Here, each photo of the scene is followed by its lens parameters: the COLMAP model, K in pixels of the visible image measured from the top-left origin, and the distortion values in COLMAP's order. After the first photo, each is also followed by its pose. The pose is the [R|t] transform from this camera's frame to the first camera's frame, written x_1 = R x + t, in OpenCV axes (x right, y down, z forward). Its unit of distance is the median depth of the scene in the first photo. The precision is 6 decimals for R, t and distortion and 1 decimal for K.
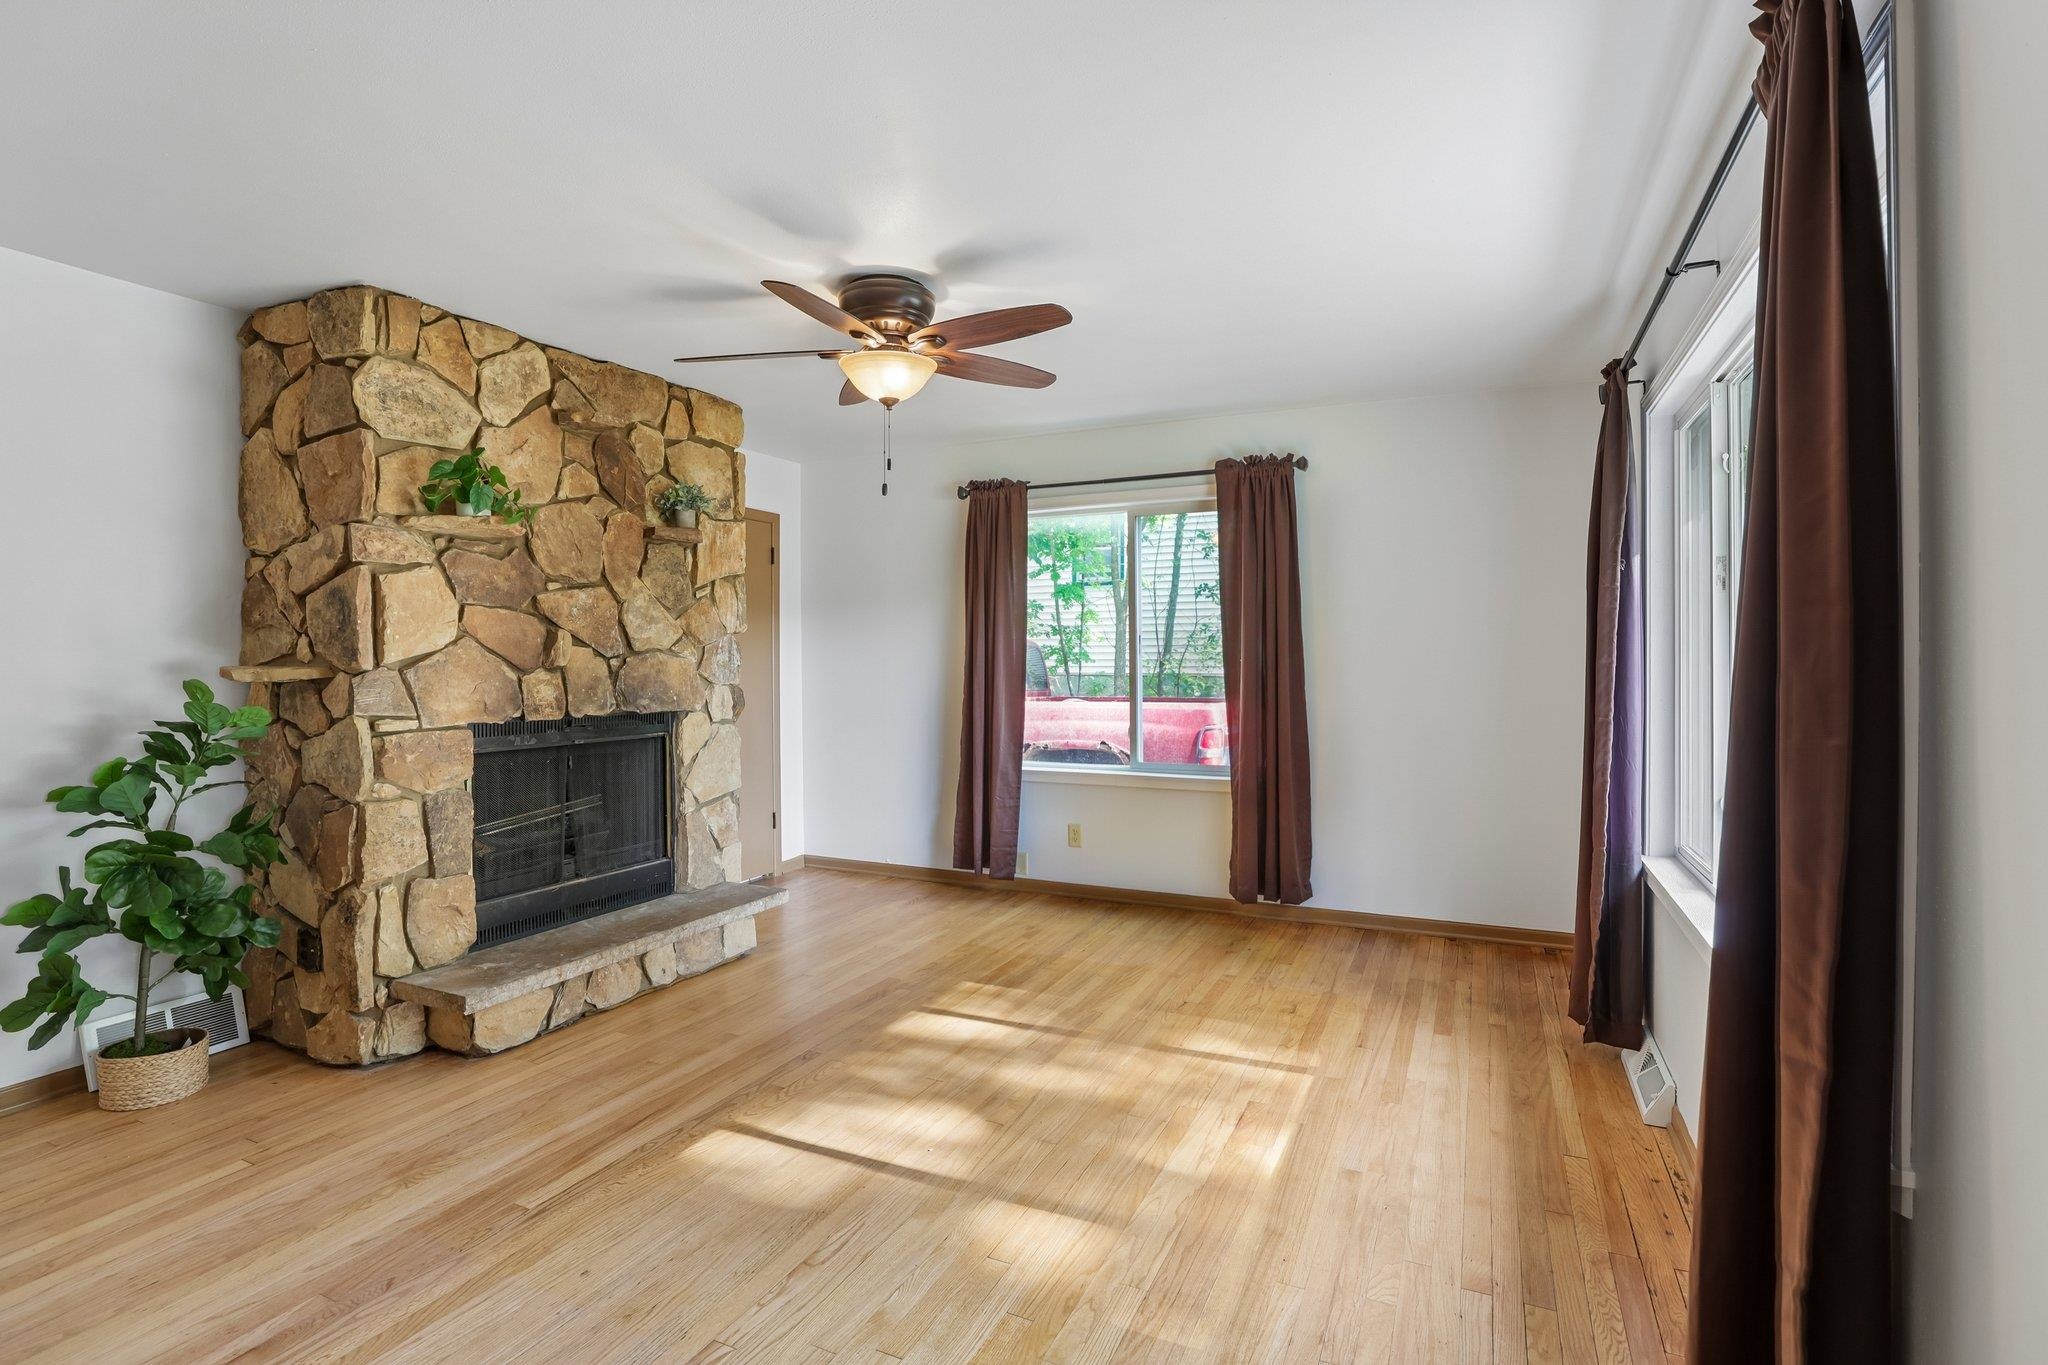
lens RADIAL K [[946.5, 0, 1039.9], [0, 946.5, 663.4], [0, 0, 1]] dist [-0.048487, 0.013628]
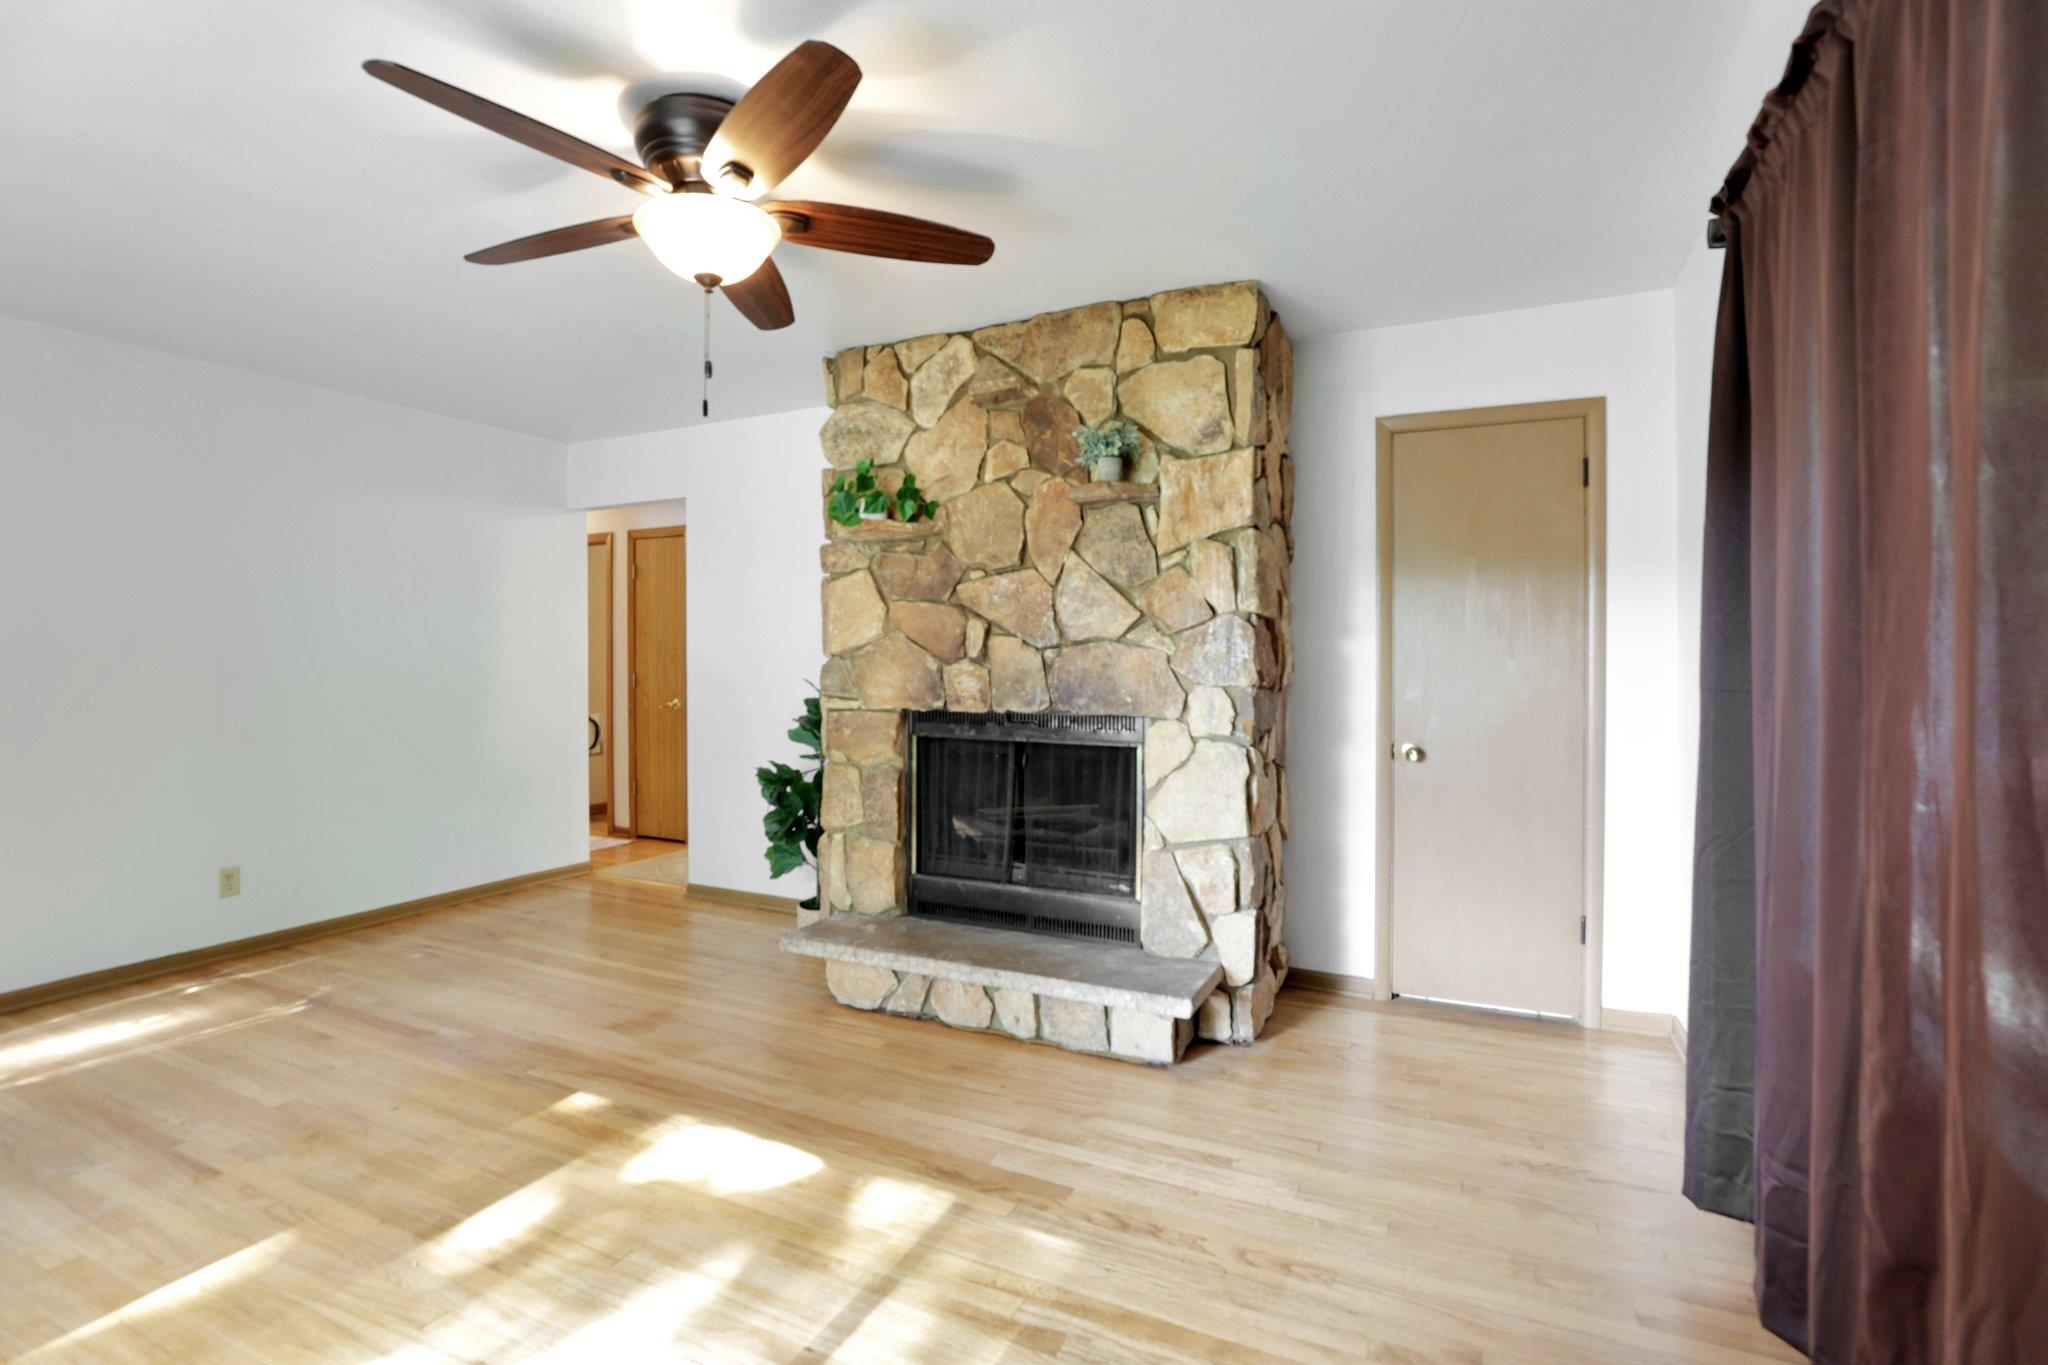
lens RADIAL K [[925.7, 0, 1022.0], [0, 925.7, 662.8], [0, 0, 1]] dist [-0.041810, 0.013892]
pose [[-0.002955, 0.011170, -0.999933, 0.479968], [-0.006466, 0.999916, 0.011189, -0.002554], [0.999975, 0.006499, -0.002882, 1.139877]]
